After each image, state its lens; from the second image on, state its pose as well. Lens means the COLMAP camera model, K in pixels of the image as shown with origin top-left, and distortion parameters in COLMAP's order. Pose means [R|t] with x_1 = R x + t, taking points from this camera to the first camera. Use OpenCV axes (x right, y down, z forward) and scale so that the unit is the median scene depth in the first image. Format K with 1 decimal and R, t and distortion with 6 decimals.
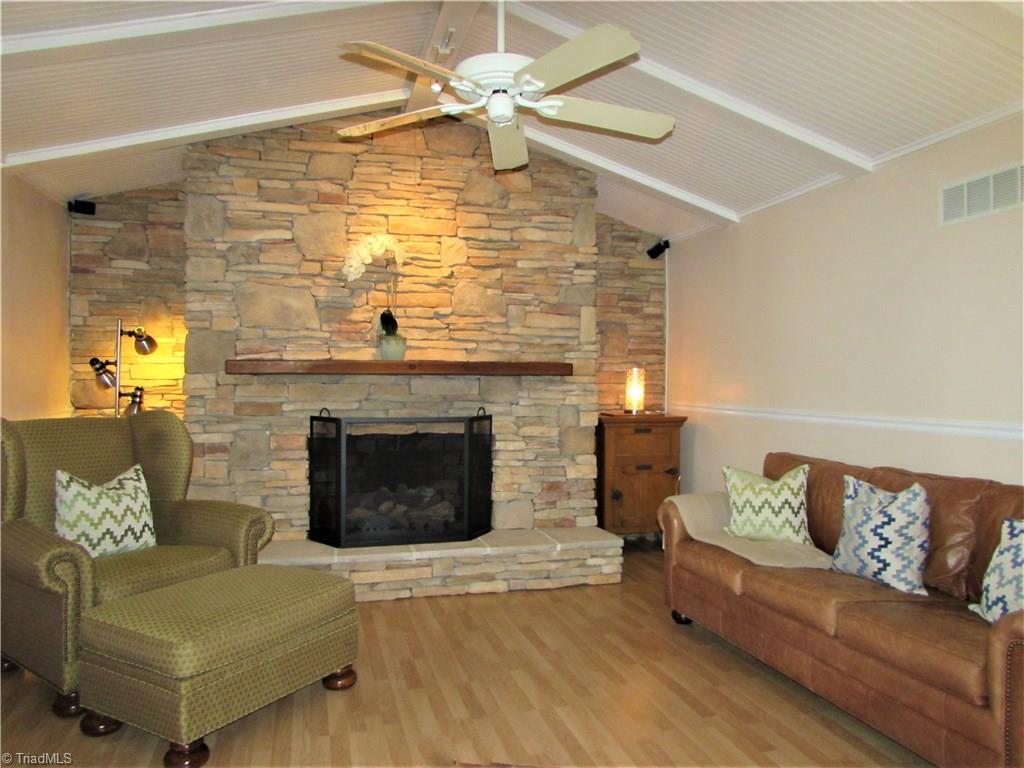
lens RADIAL K [[720.8, 0, 512.0], [0, 720.8, 384.0], [0, 0, 1]] dist [-0.051410, 0.034758]
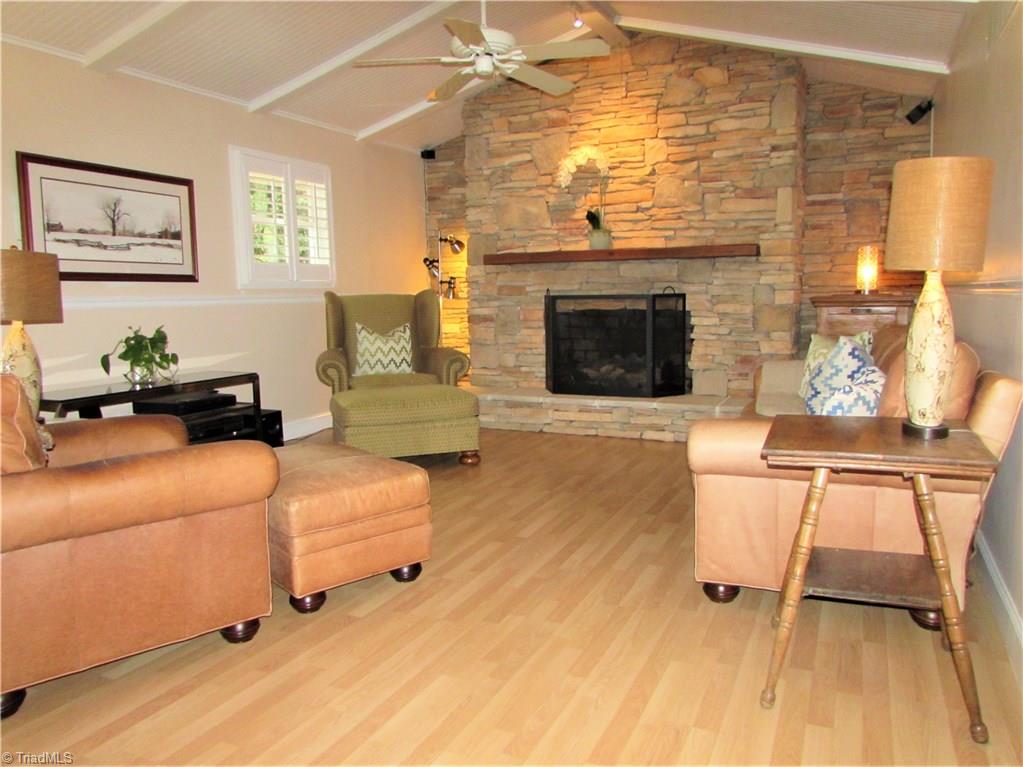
lens RADIAL K [[720.1, 0, 511.5], [0, 720.1, 383.5], [0, 0, 1]] dist [-0.051410, 0.034758]
pose [[0.763234, 0.066418, -0.642699, 0.505637], [0.018719, 0.992012, 0.124746, 0.037639], [0.645851, -0.107241, 0.755894, -0.055566]]
